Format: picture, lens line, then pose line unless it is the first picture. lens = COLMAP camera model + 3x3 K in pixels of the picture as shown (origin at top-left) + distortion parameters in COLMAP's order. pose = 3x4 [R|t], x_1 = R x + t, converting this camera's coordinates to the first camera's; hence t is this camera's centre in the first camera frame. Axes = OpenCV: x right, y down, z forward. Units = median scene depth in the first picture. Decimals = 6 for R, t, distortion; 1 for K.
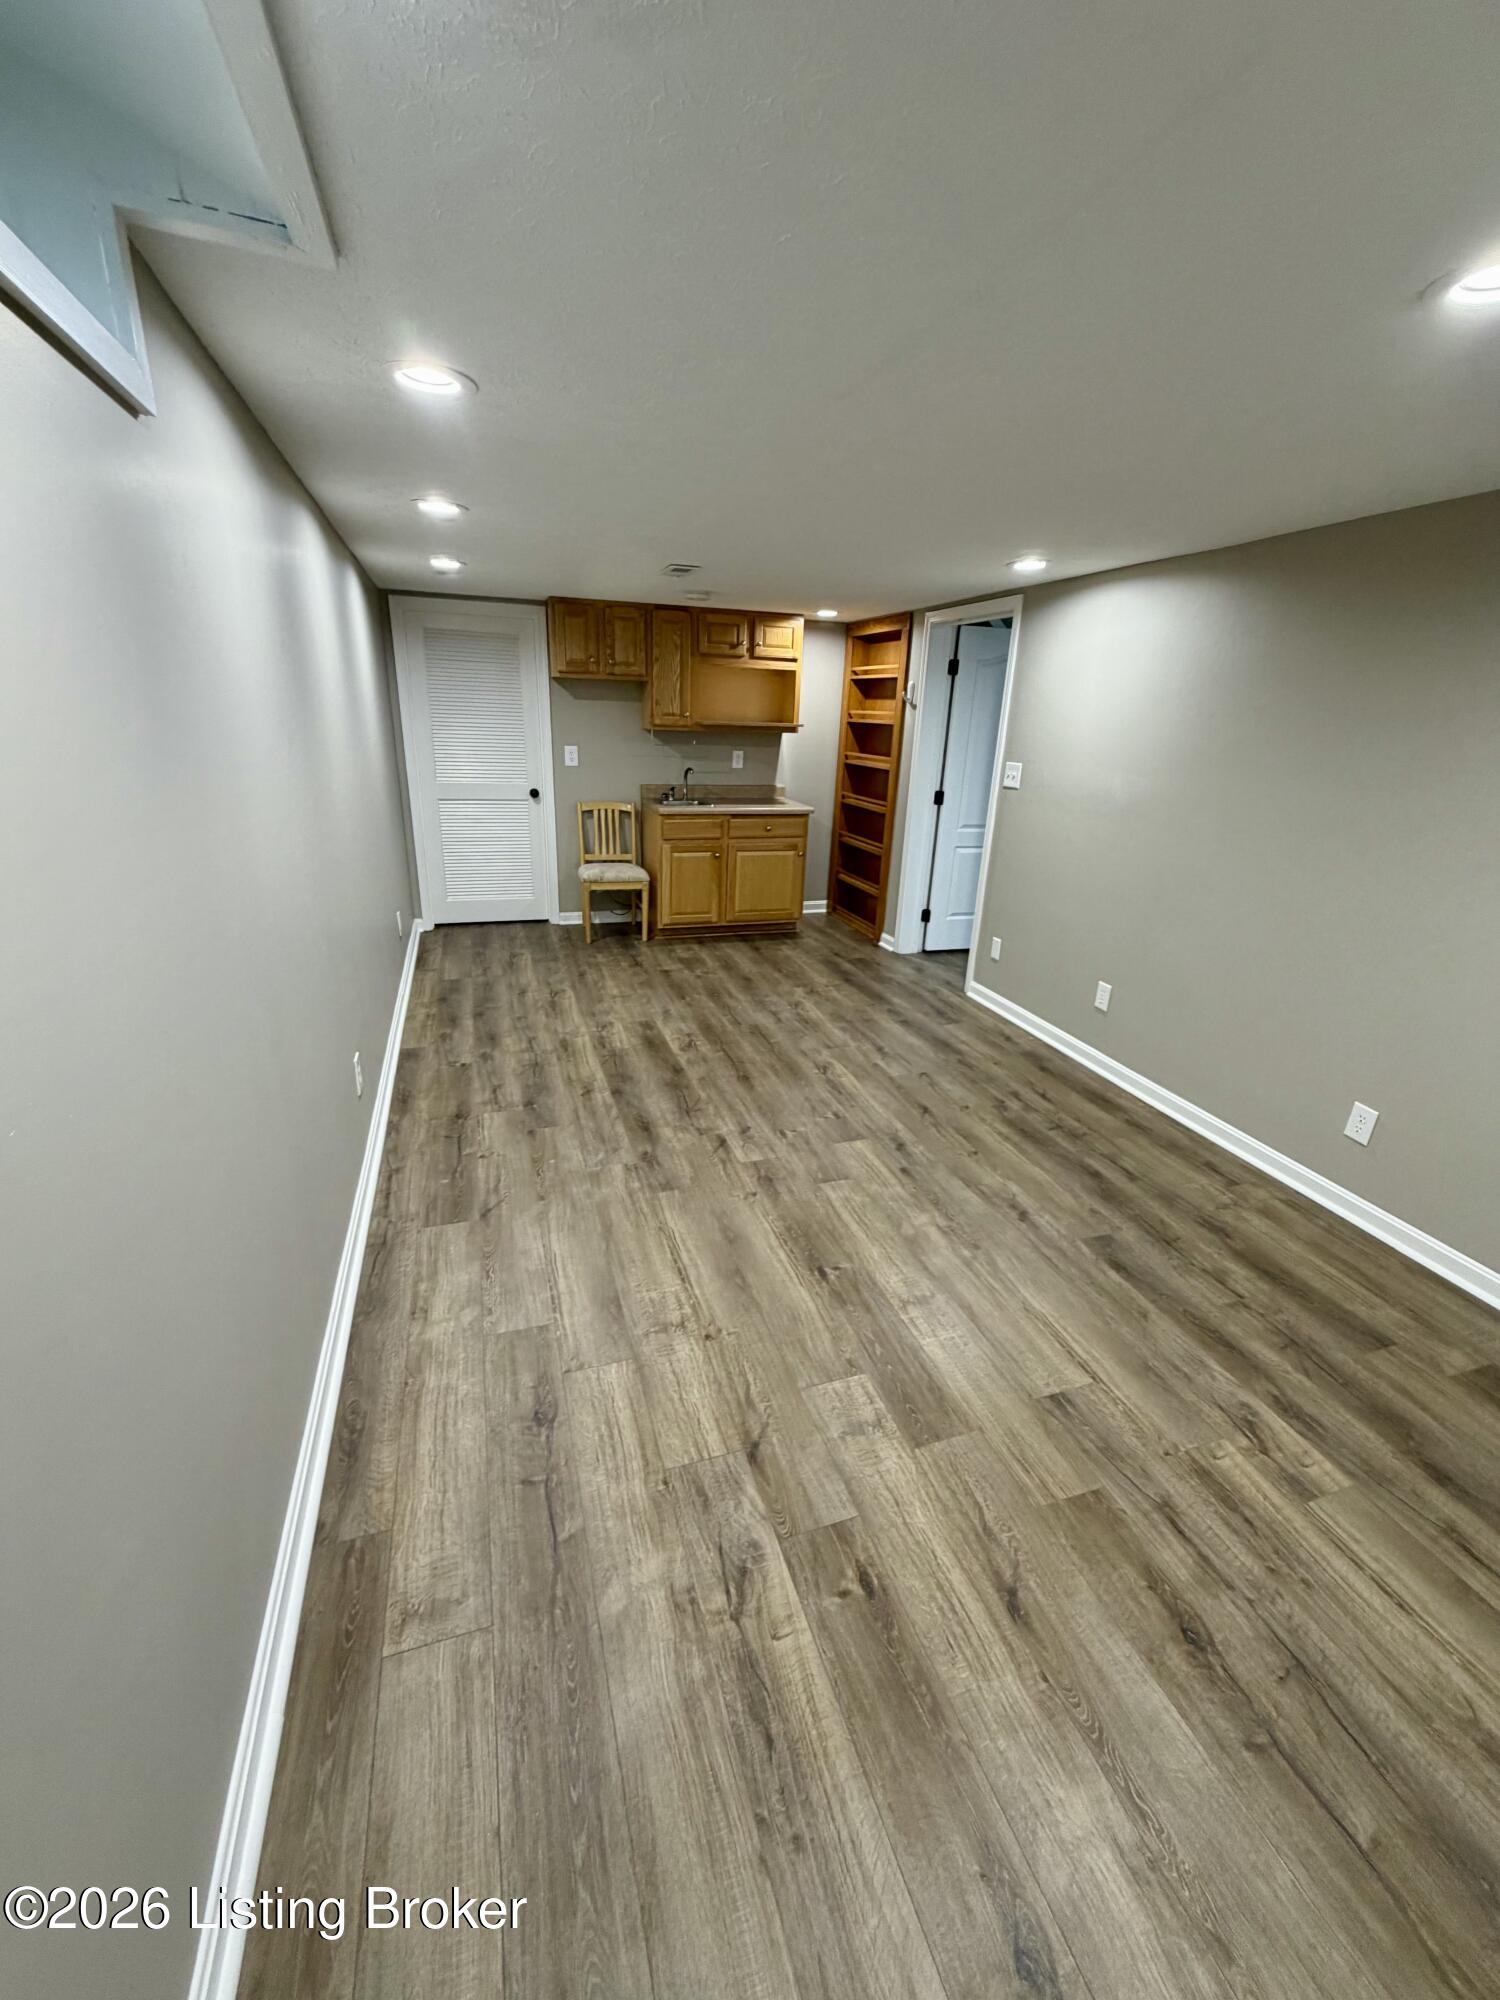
lens RADIAL K [[795.7, 0, 752.8], [0, 795.7, 985.7], [0, 0, 1]] dist [0.000933, -0.001153]
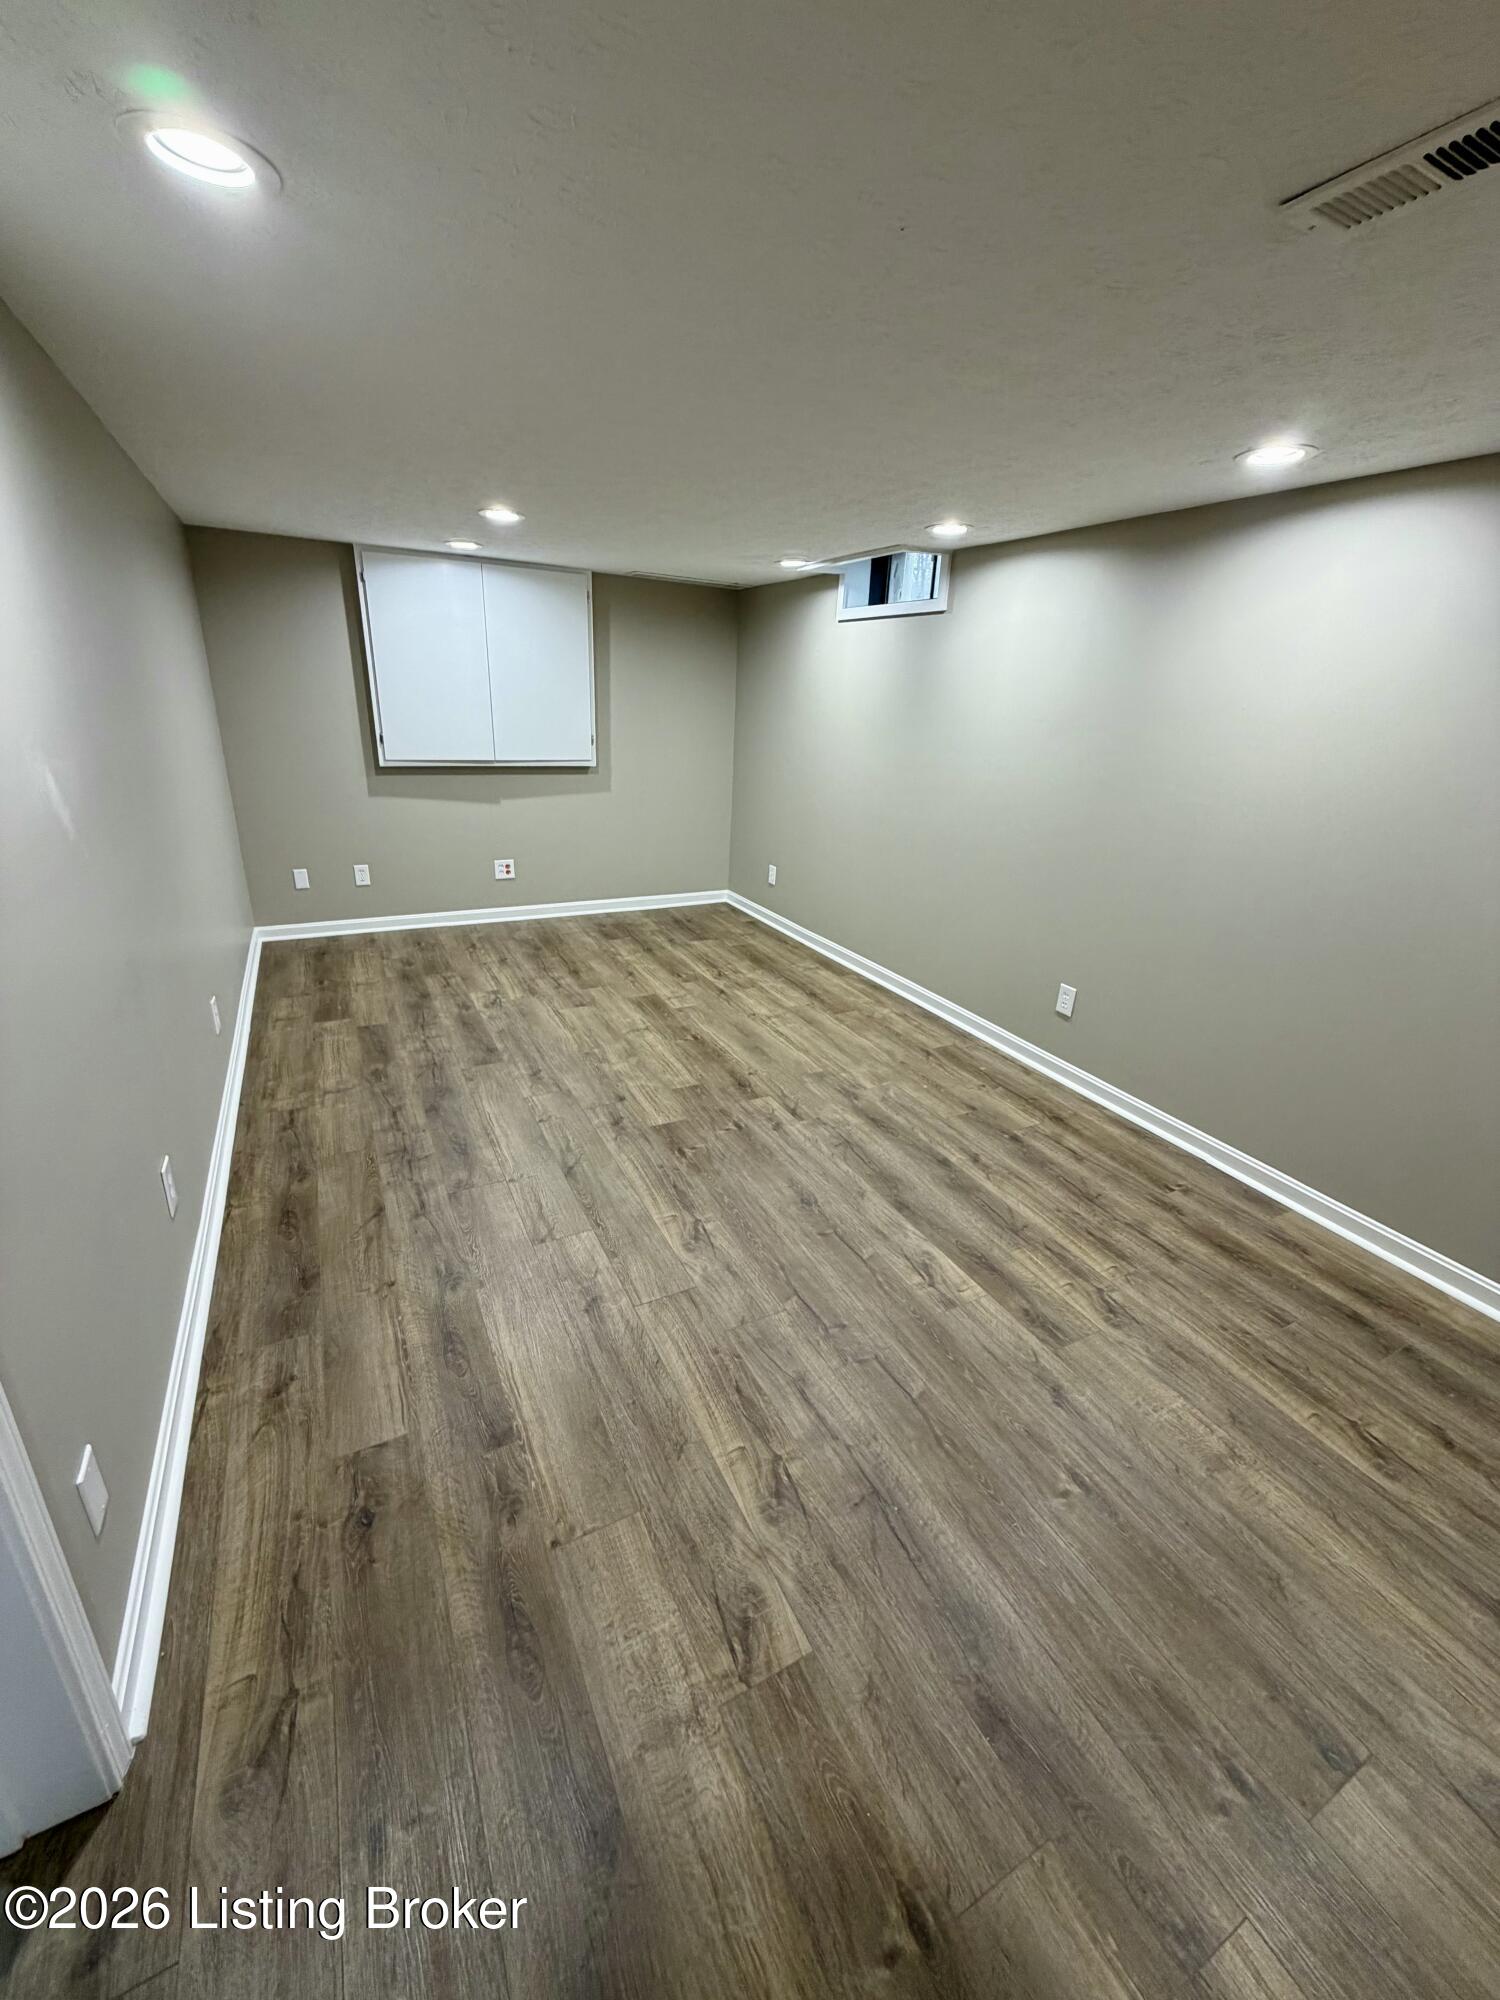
lens RADIAL K [[795.7, 0, 751.9], [0, 795.7, 993.4], [0, 0, 1]] dist [0.000933, -0.001153]
pose [[-0.983758, -0.021257, -0.178237, 0.213495], [-0.130391, 0.767052, 0.628195, -0.593108], [0.123364, 0.641233, -0.757365, 1.771564]]
